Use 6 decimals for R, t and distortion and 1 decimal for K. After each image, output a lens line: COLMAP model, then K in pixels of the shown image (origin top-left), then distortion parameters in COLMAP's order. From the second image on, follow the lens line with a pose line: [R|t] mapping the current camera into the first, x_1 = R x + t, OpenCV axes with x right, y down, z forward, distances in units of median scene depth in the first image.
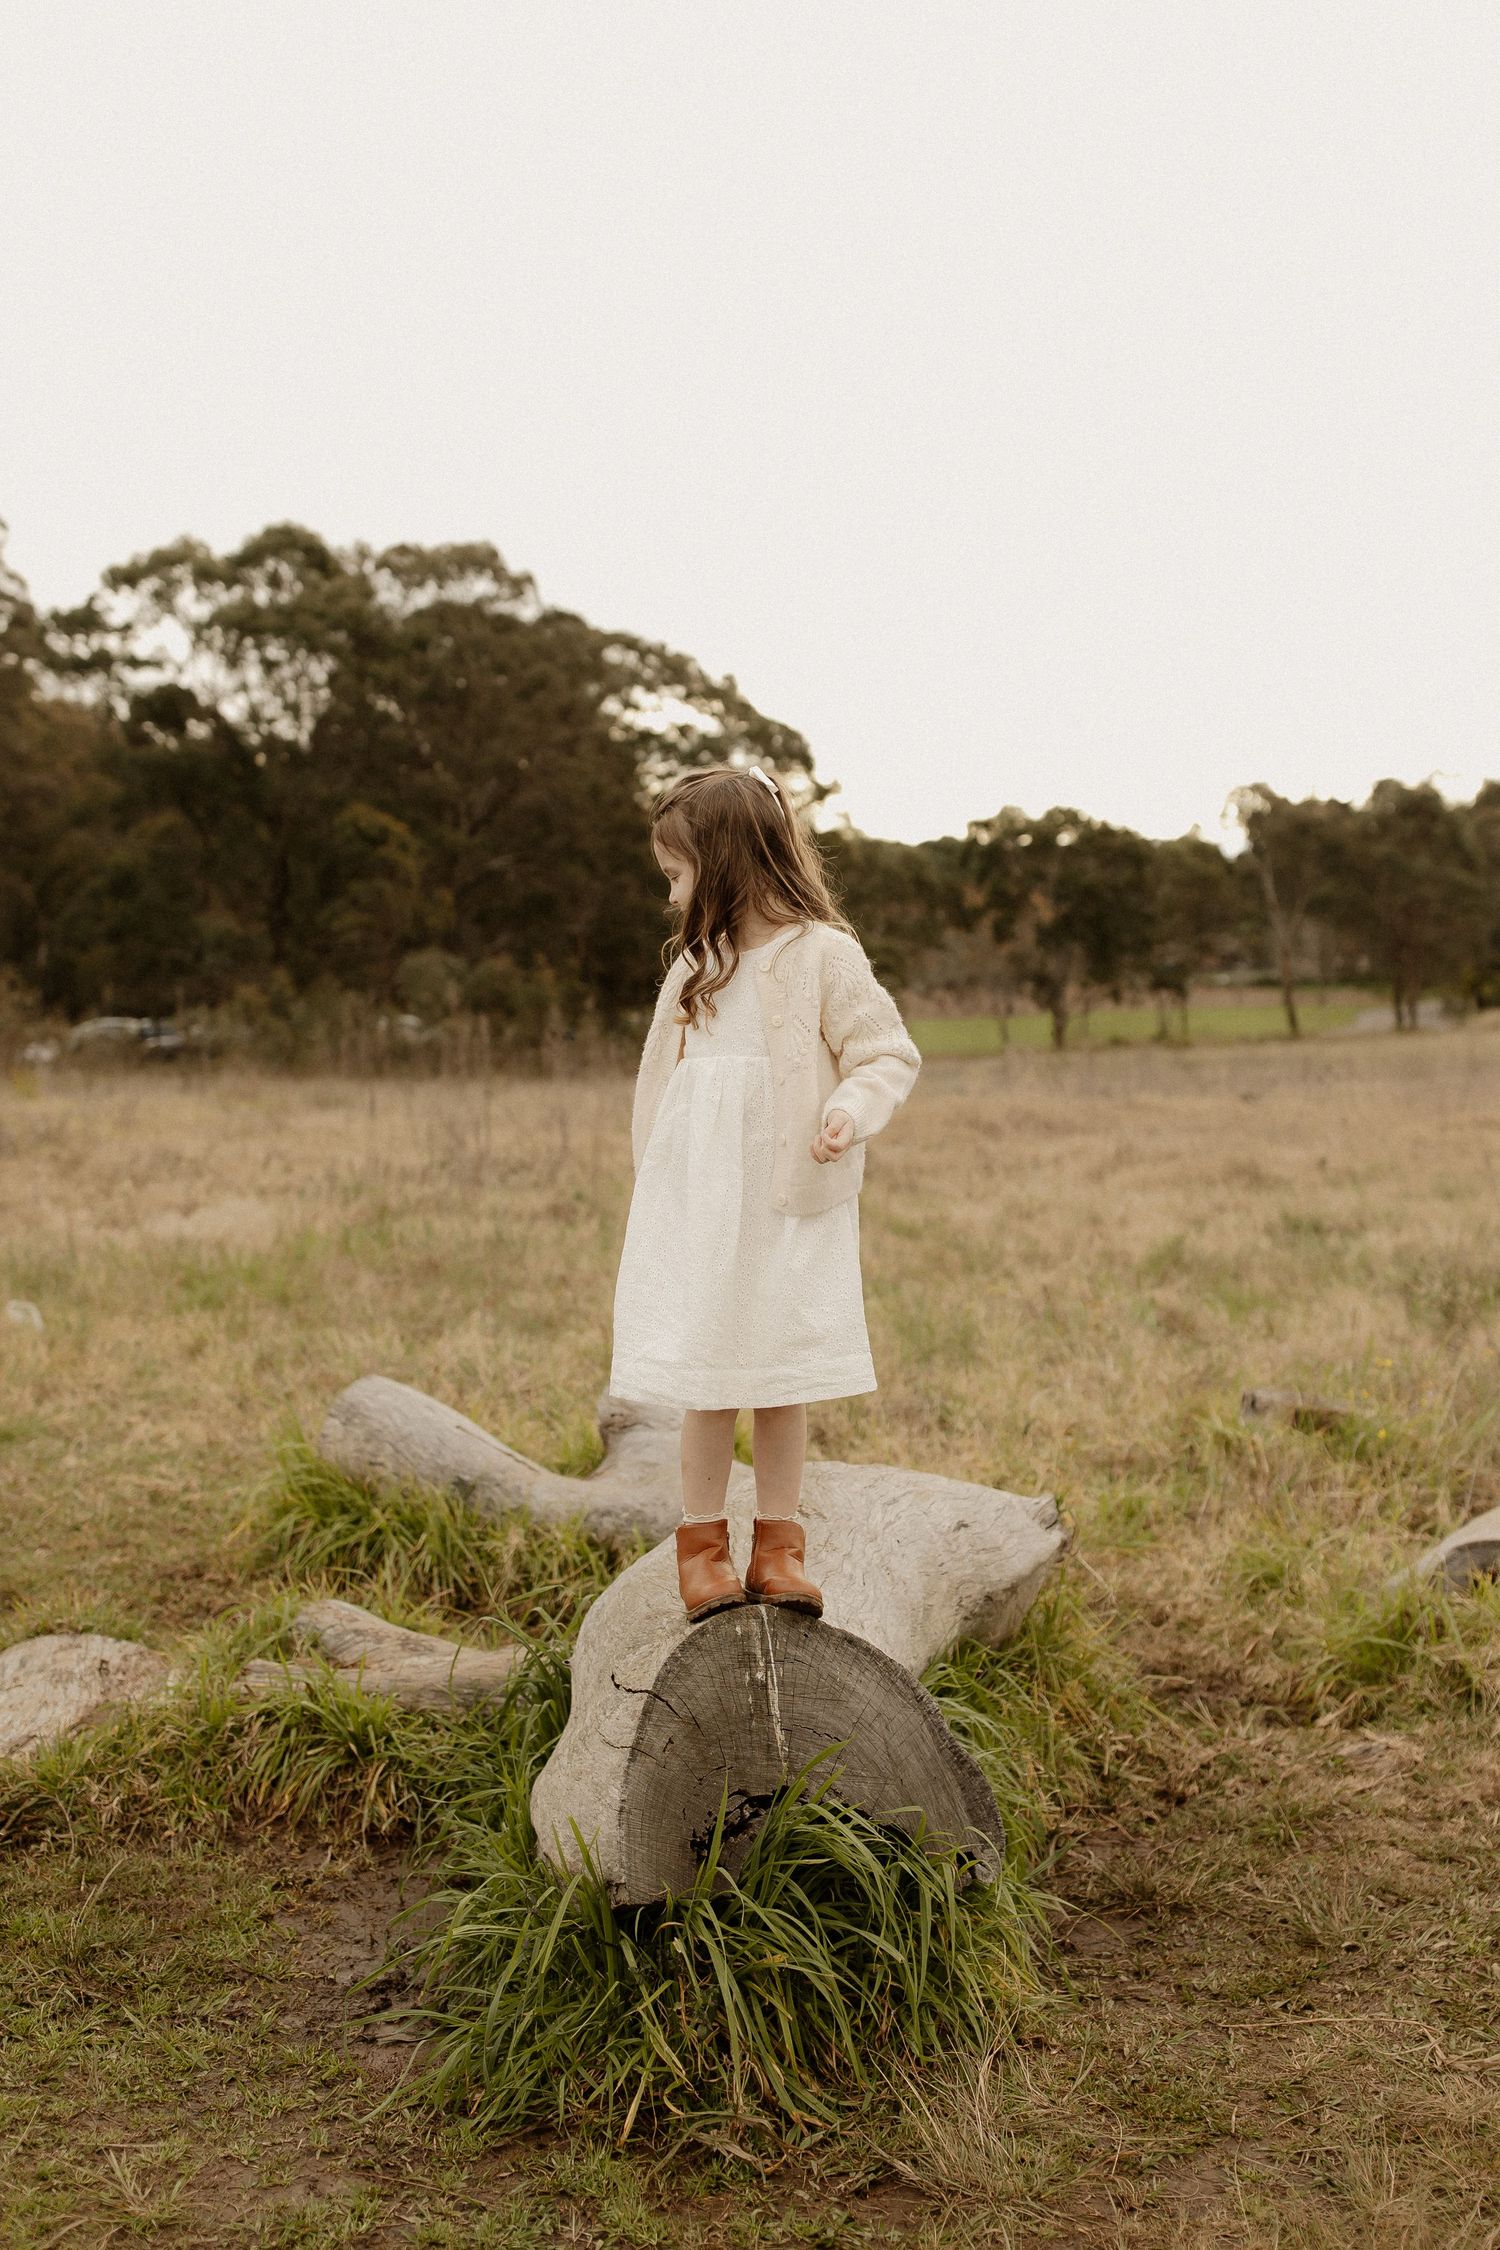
lens RADIAL K [[2550.3, 0, 752.6], [0, 2550.3, 1000.1], [0, 0, 1]] dist [0.021986, 0.000000]
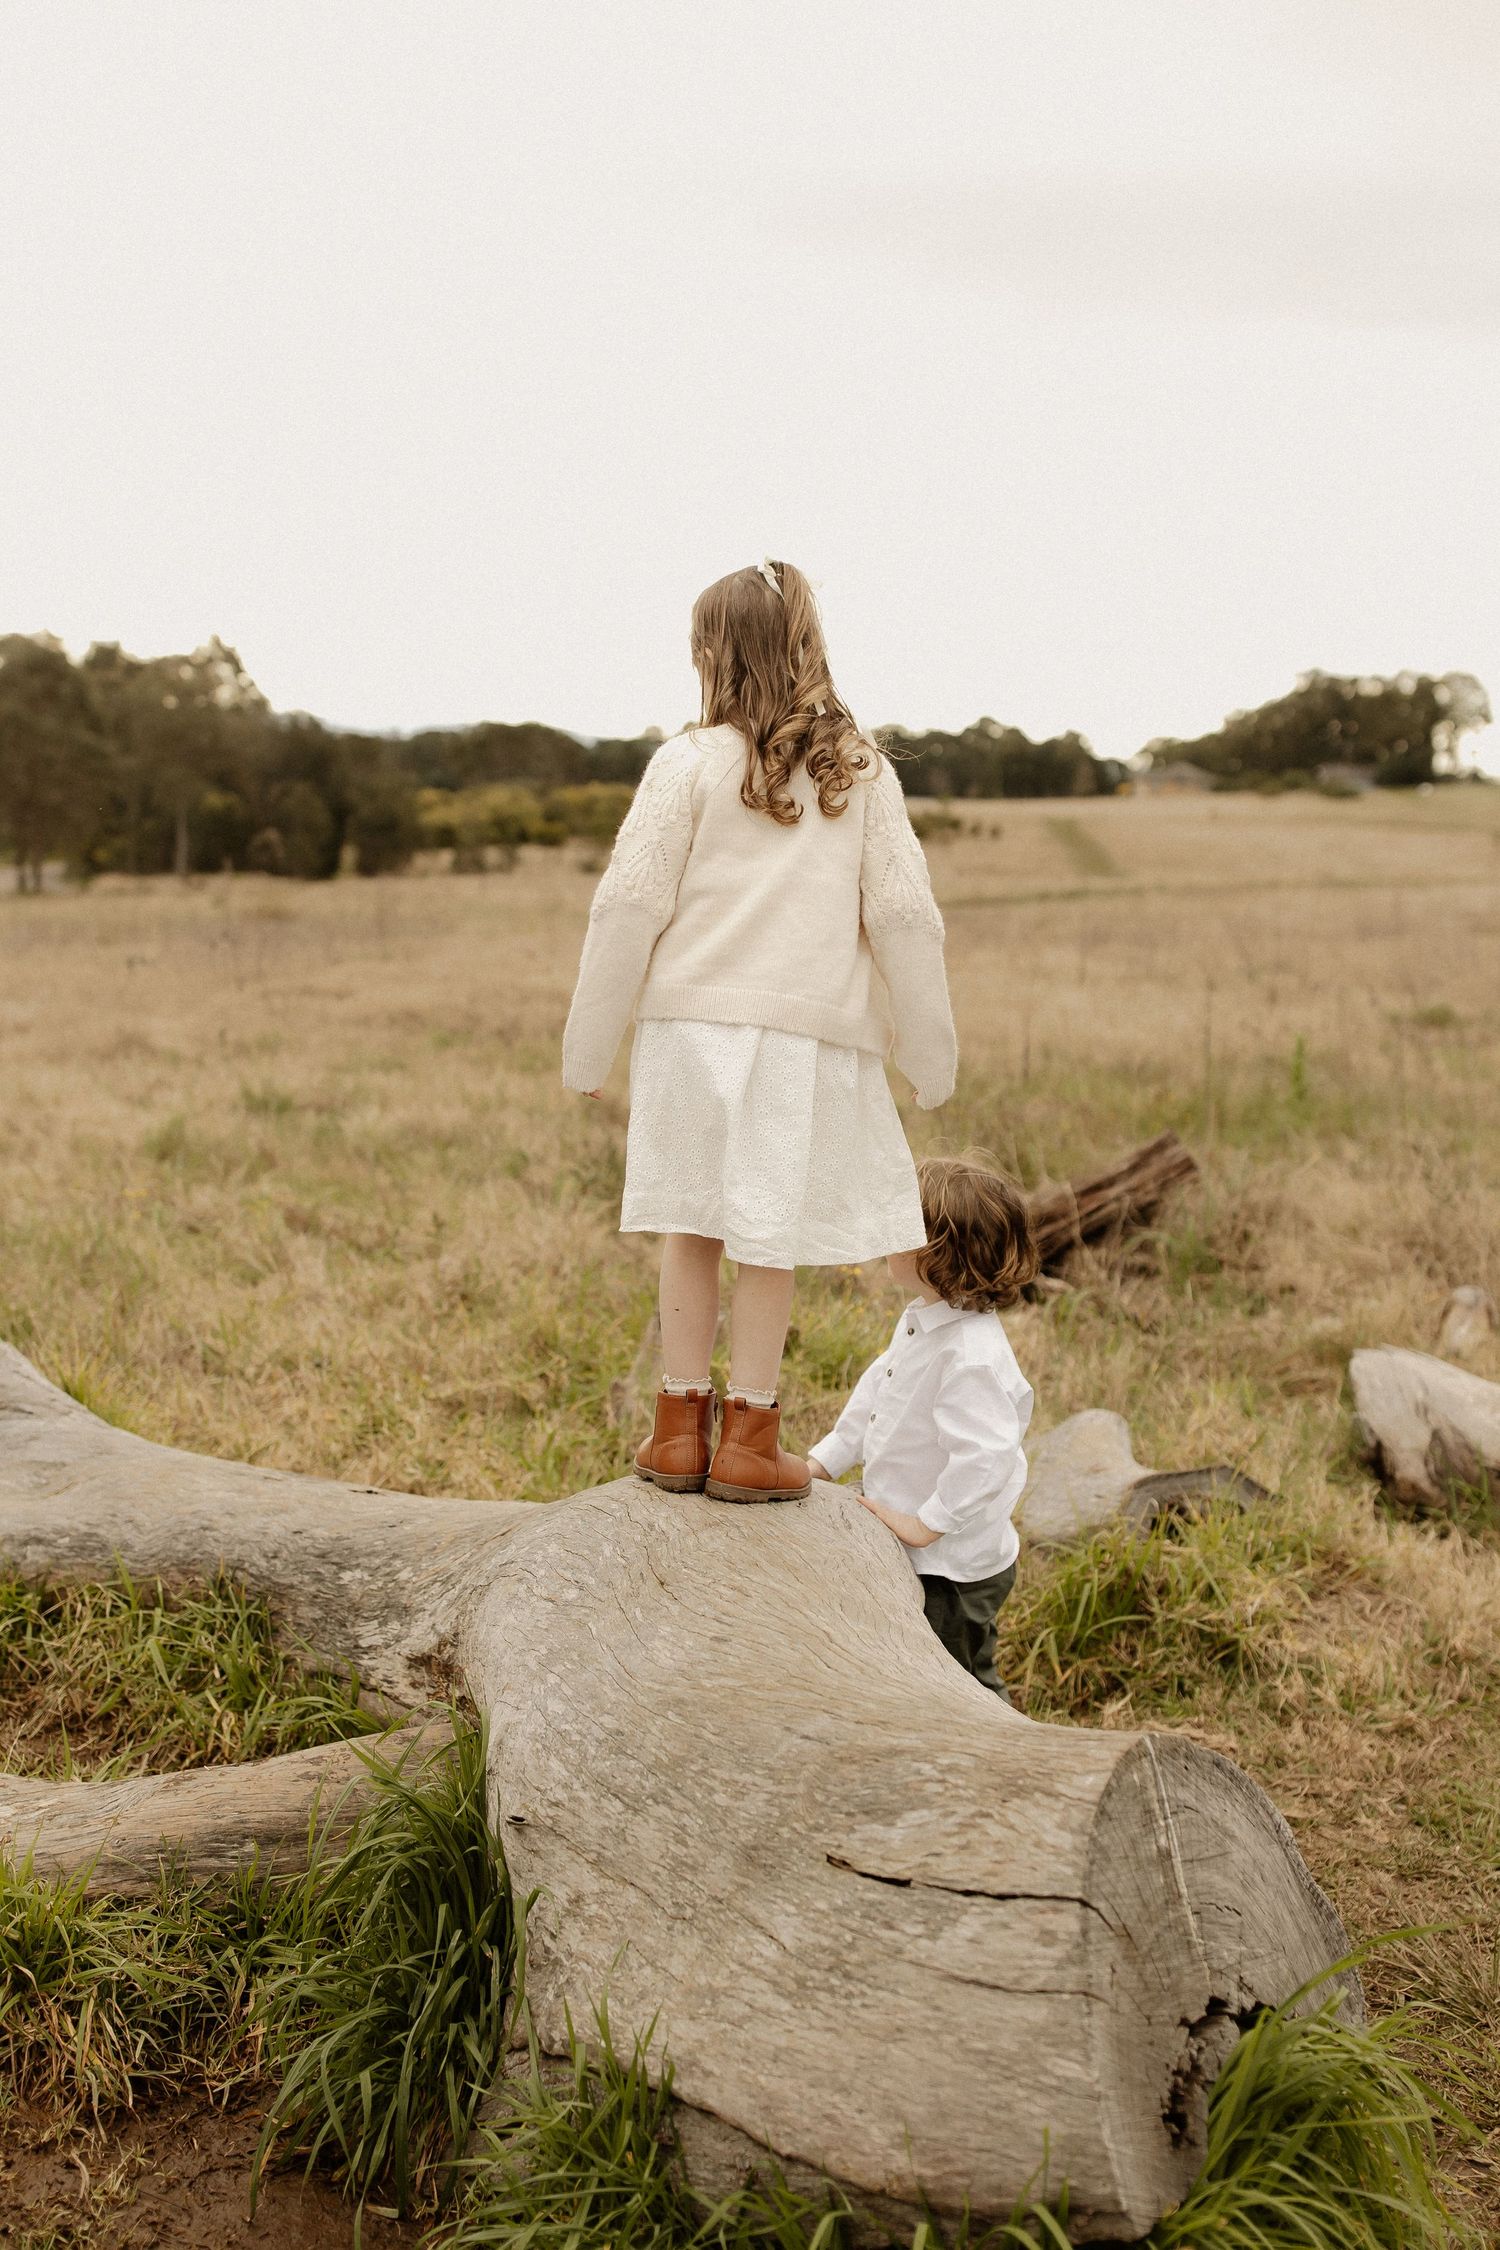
lens RADIAL K [[2550.3, 0, 745.9], [0, 2550.3, 1114.3], [0, 0, 1]] dist [0.021986, 0.000000]
pose [[0.860366, -0.021702, 0.509214, -0.108890], [-0.028097, 0.995554, 0.089901, 0.004658], [-0.508901, -0.091655, 0.855932, 0.127541]]
